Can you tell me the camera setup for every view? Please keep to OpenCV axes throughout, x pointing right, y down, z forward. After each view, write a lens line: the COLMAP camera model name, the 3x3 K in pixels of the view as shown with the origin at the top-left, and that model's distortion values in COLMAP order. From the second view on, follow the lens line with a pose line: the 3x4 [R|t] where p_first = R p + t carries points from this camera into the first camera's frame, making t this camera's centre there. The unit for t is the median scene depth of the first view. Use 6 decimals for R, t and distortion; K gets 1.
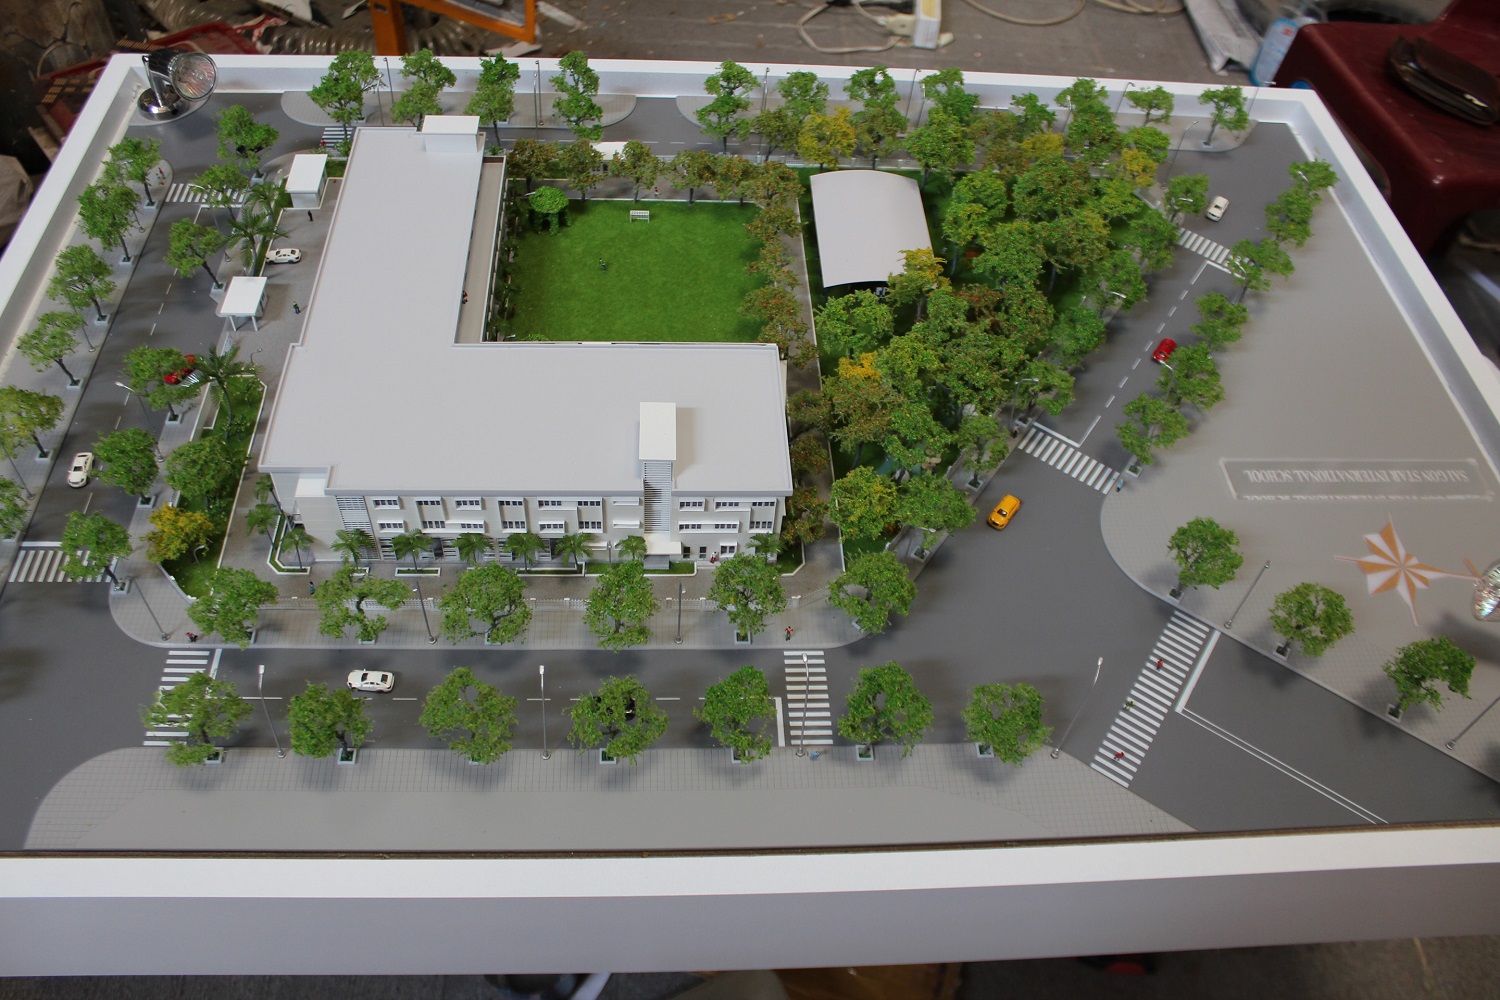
lens RADIAL K [[1204.9, 0, 750.0], [0, 1204.9, 500.0], [0, 0, 1]] dist [-0.177037, 0.142936]
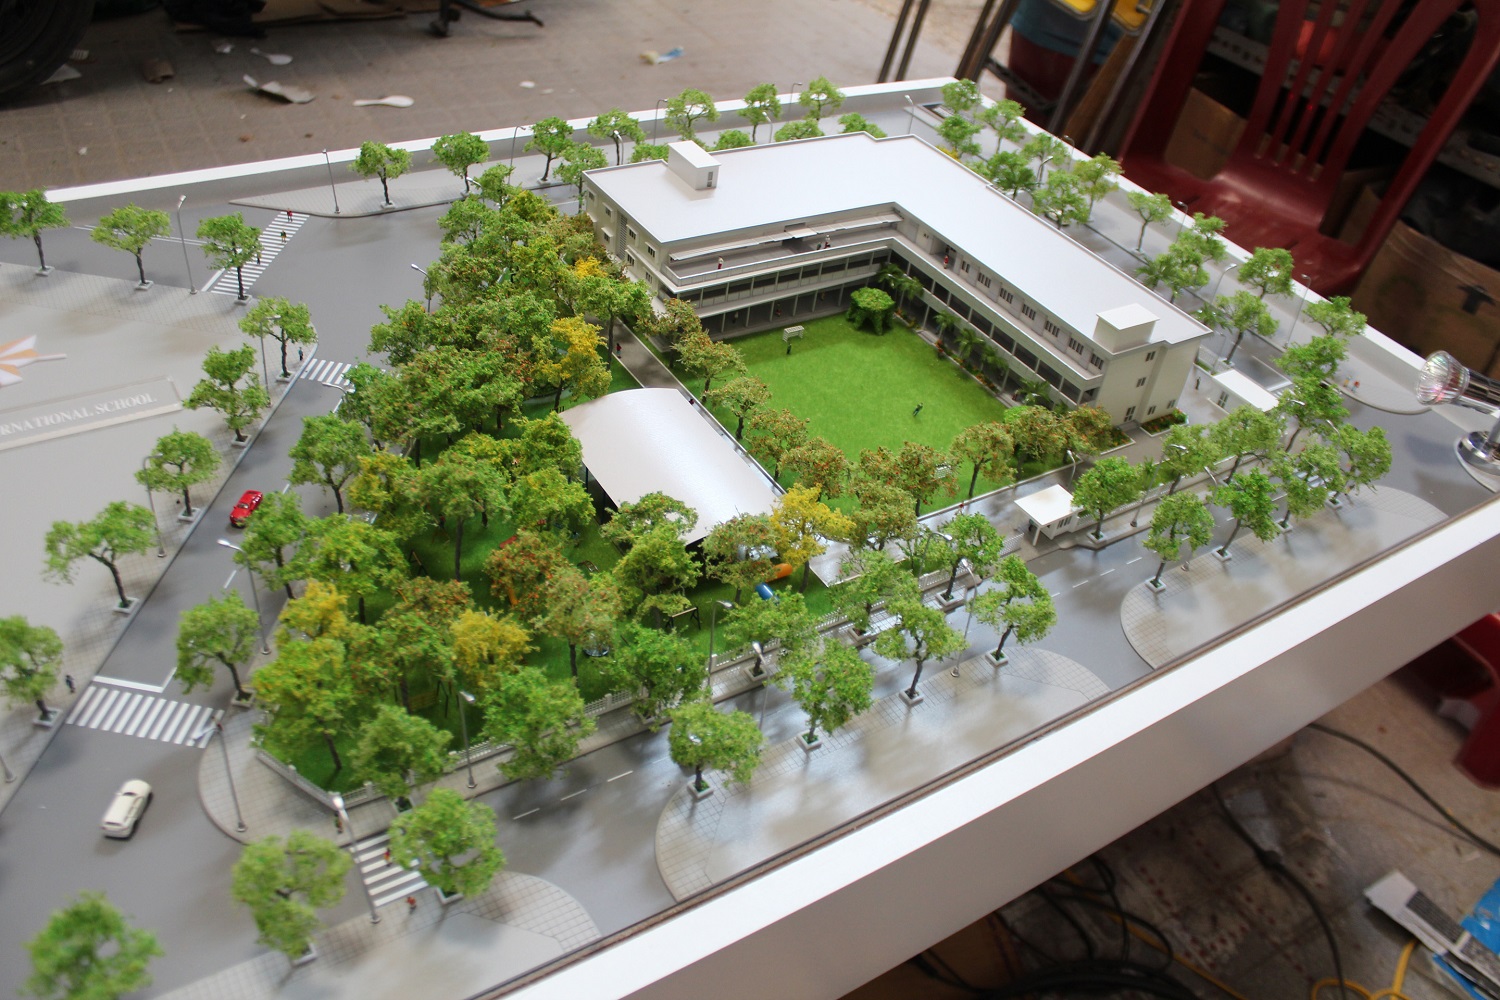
lens RADIAL K [[1204.9, 0, 750.0], [0, 1204.9, 500.0], [0, 0, 1]] dist [-0.177037, 0.142936]
pose [[-0.858469, 0.179899, -0.480278, 0.514722], [-0.481946, 0.037264, 0.875408, -1.123811], [0.175382, 0.982979, 0.054712, 1.252841]]
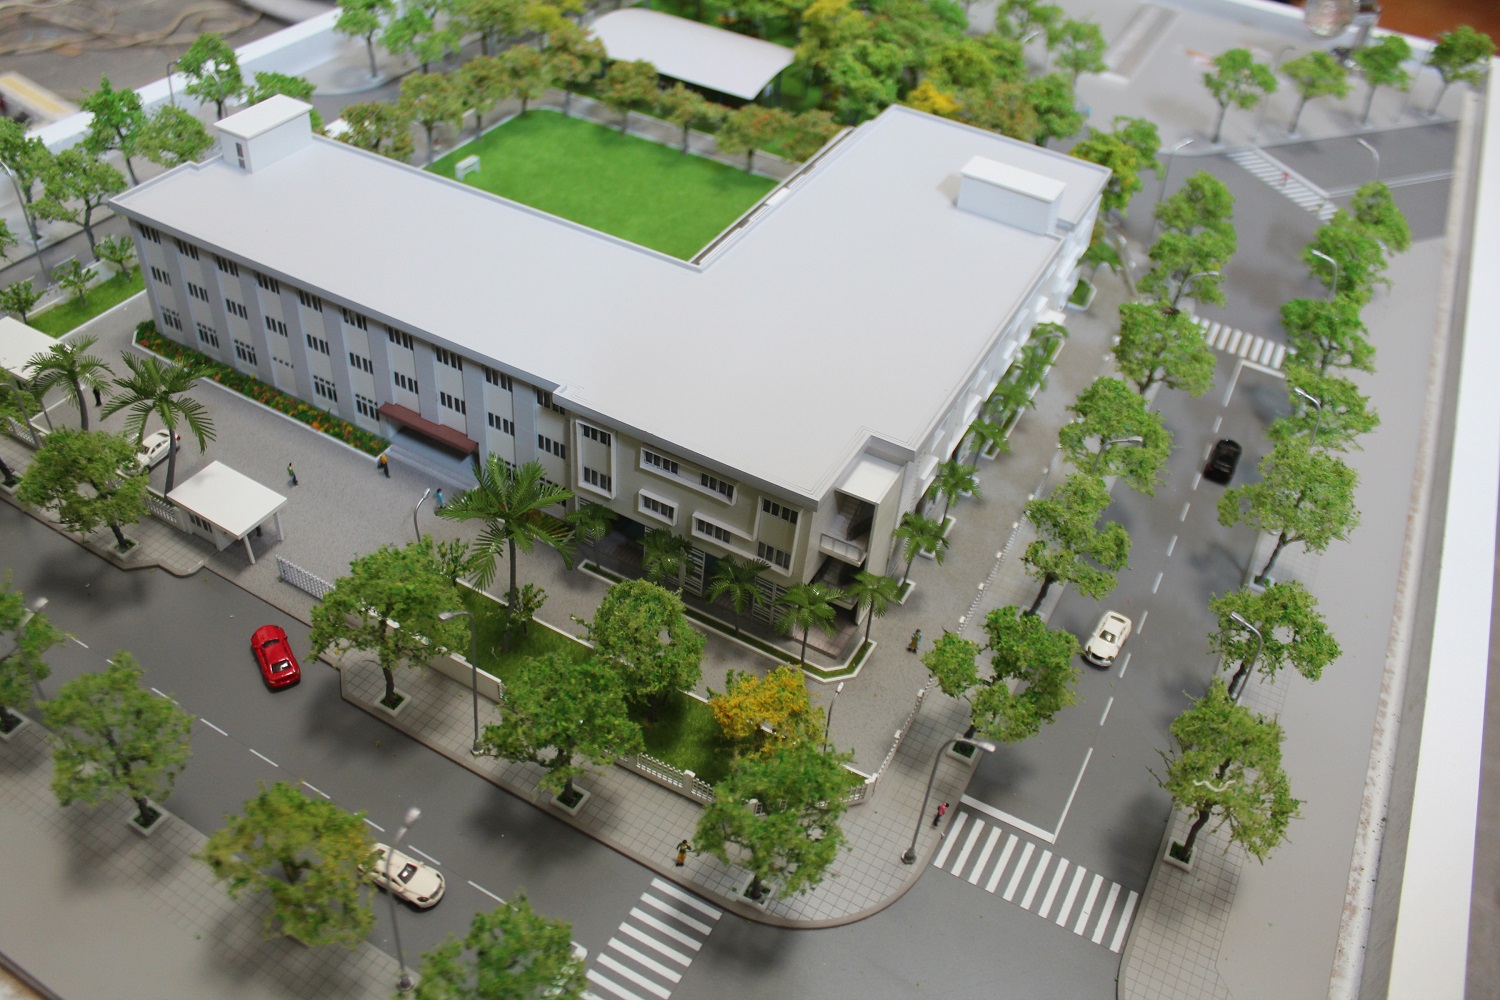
lens RADIAL K [[1204.9, 0, 750.0], [0, 1204.9, 500.0], [0, 0, 1]] dist [-0.177037, 0.142936]
pose [[0.524391, -0.589478, 0.614434, -0.736970], [0.630867, 0.753614, 0.184589, -0.144974], [-0.571858, 0.290829, 0.767071, 0.541237]]
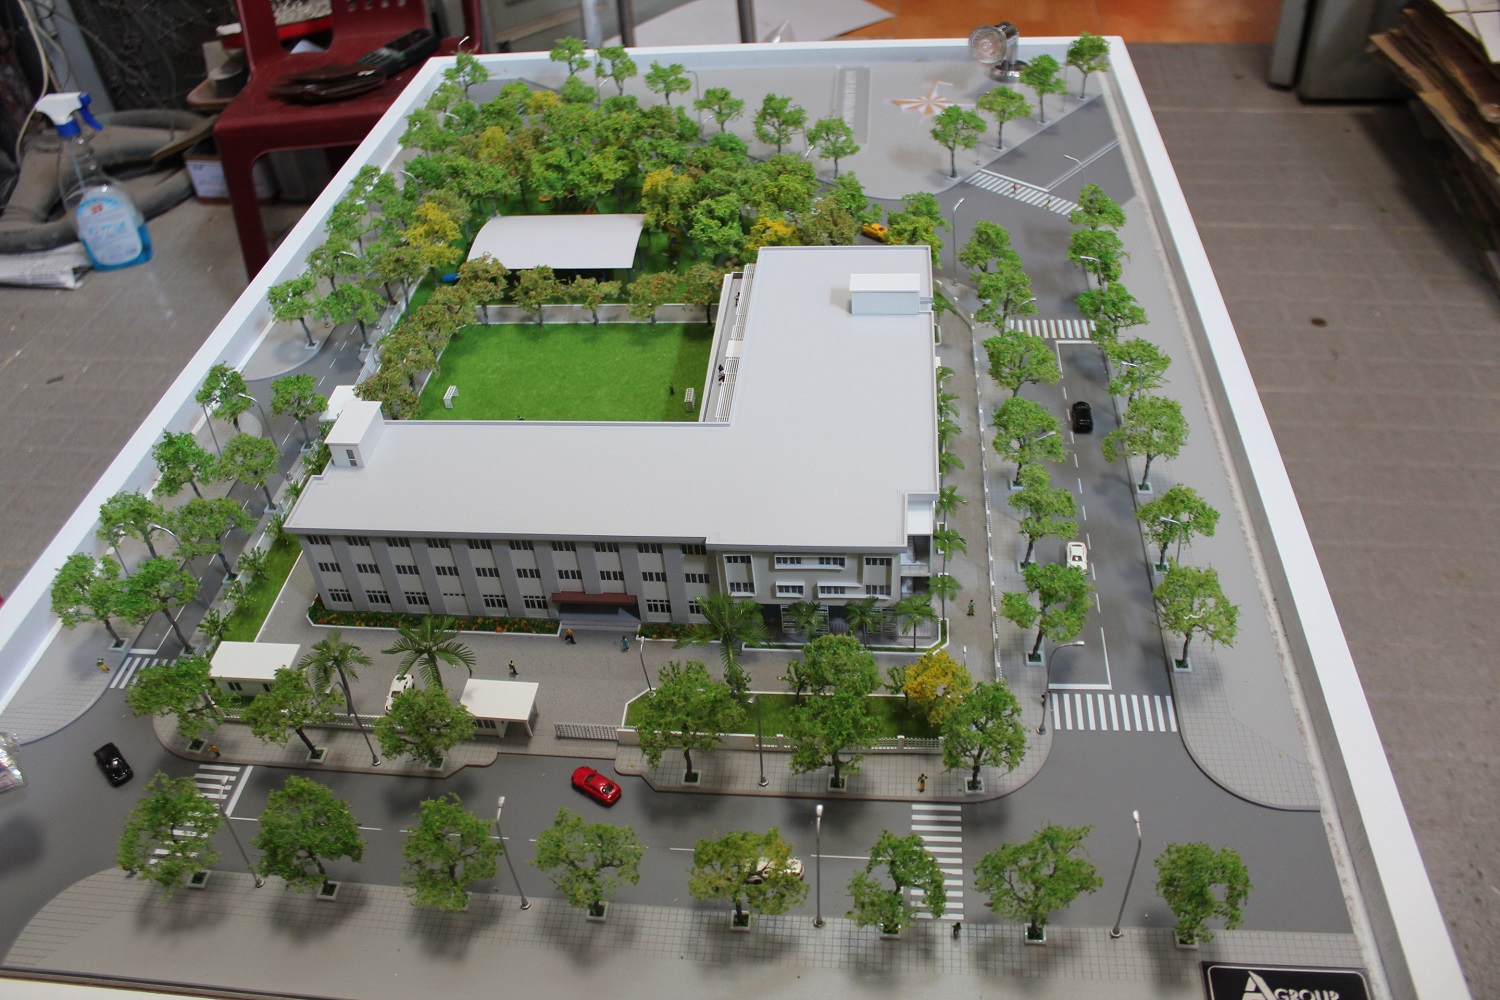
lens RADIAL K [[1204.9, 0, 750.0], [0, 1204.9, 500.0], [0, 0, 1]] dist [-0.177037, 0.142936]
pose [[0.148432, -0.706300, 0.692176, -0.969908], [0.812925, 0.485715, 0.321301, -0.403379], [-0.563135, 0.514996, 0.646265, 0.434509]]
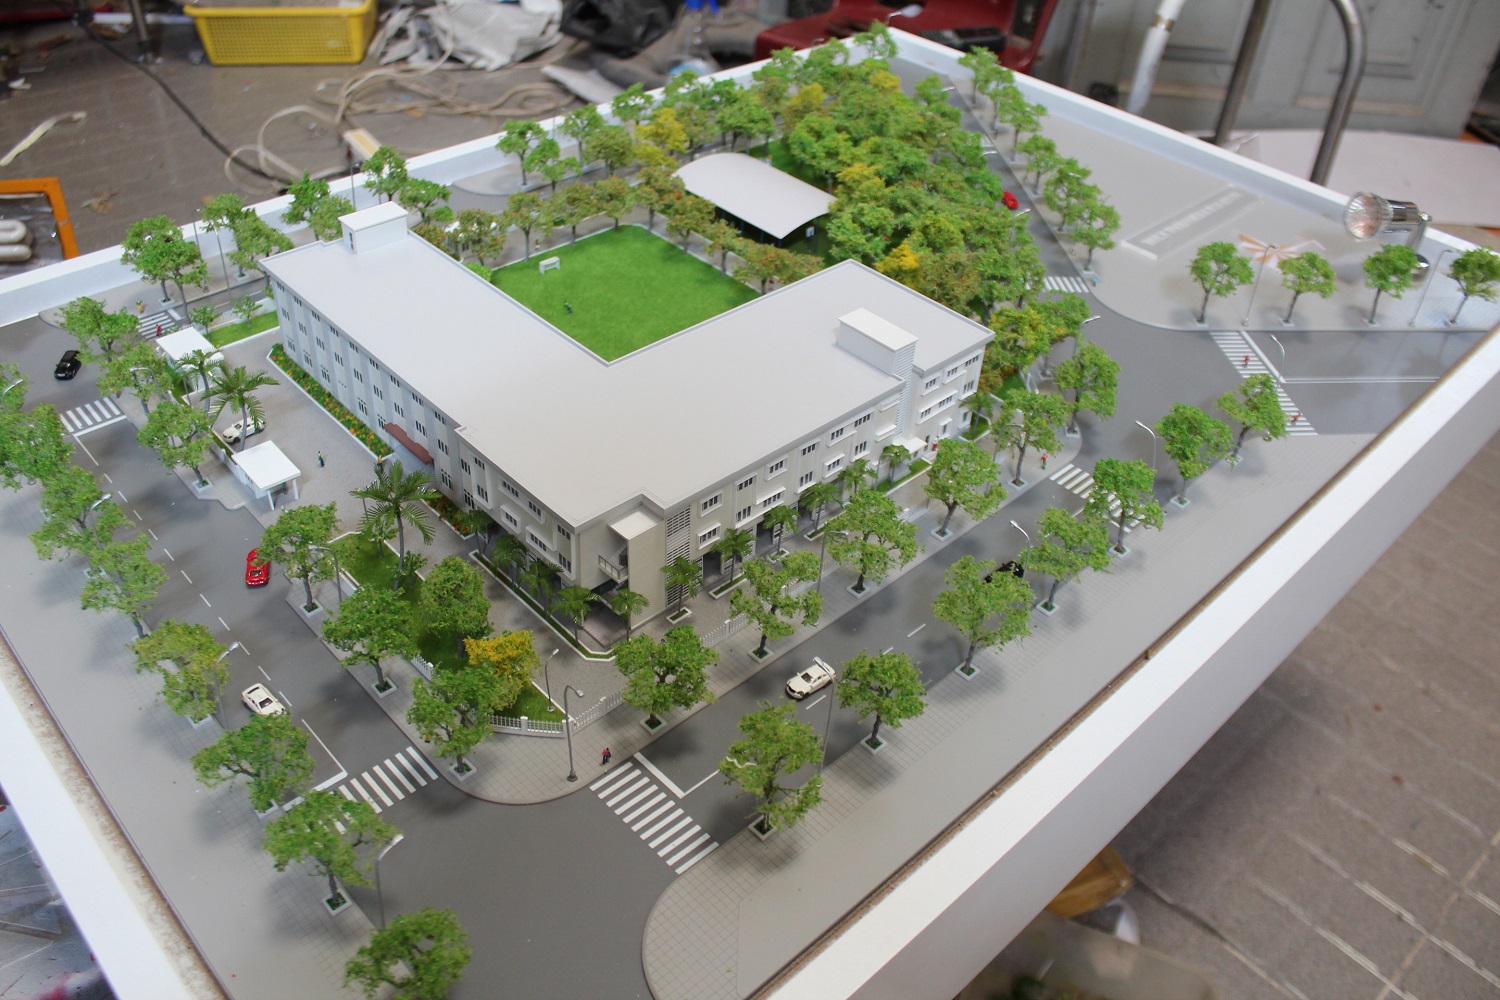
lens RADIAL K [[1216.2, 0, 757.7], [0, 1216.2, 497.7], [0, 0, 1]] dist [-0.192583, 0.150946]
pose [[0.753828, -0.427749, 0.498773, -0.689263], [0.502112, 0.864628, -0.017366, 0.030701], [-0.423825, 0.263531, 0.866559, 0.191357]]
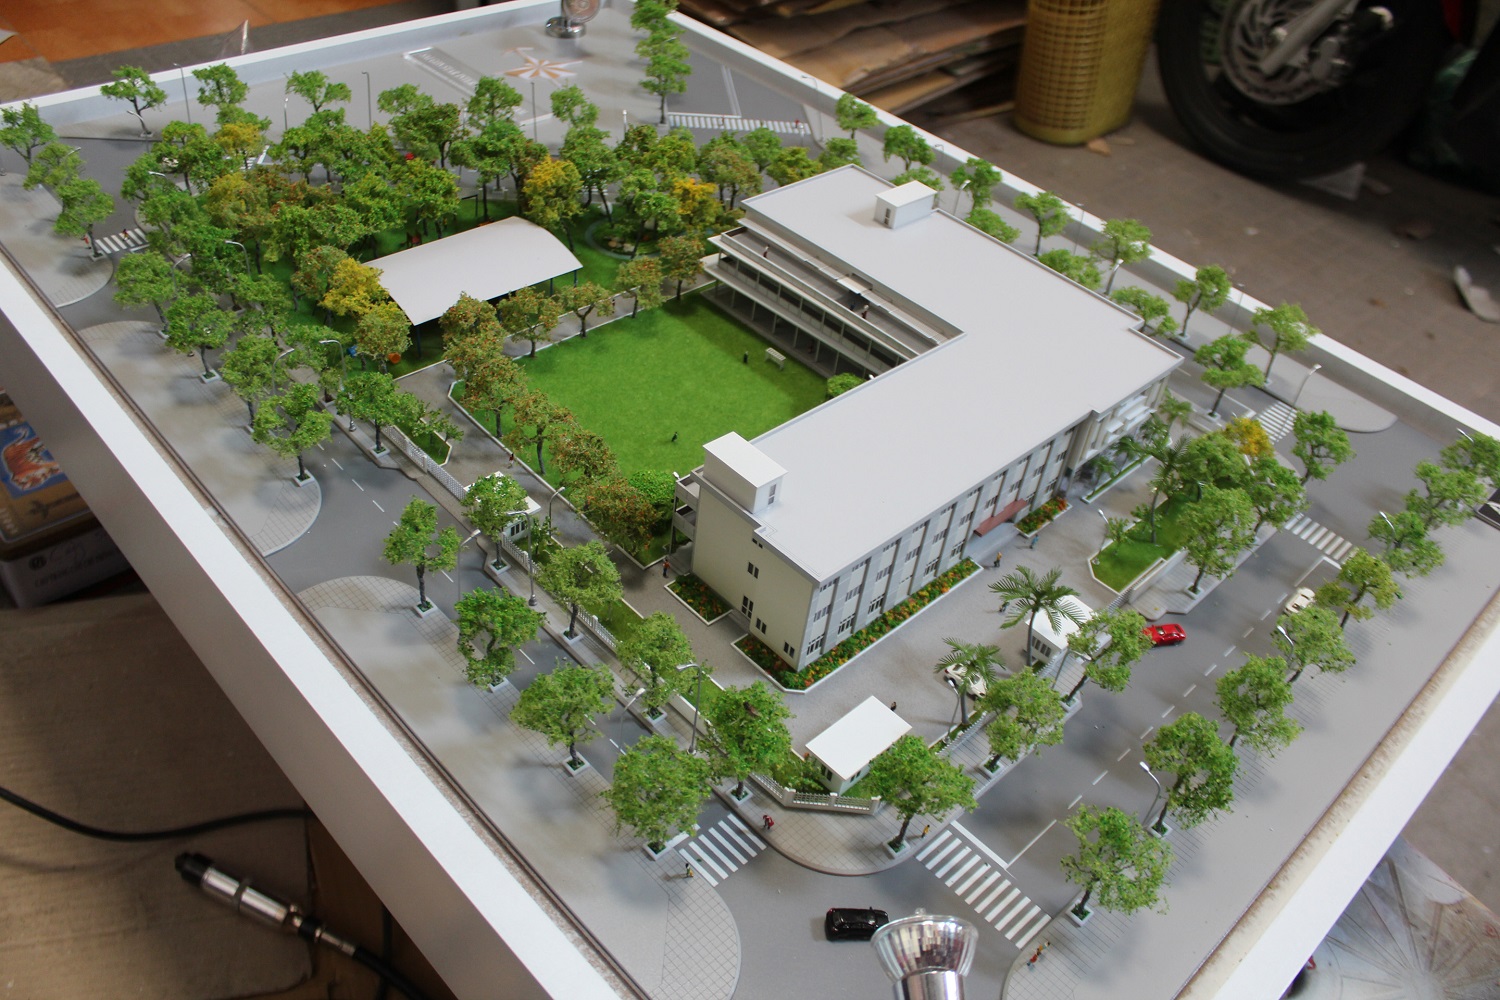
lens RADIAL K [[1204.9, 0, 750.0], [0, 1204.9, 500.0], [0, 0, 1]] dist [-0.177037, 0.142936]
pose [[-0.641018, -0.593984, 0.486086, -0.703360], [0.484169, 0.178473, 0.856579, -1.066427], [-0.595548, 0.784430, 0.173184, 1.090310]]
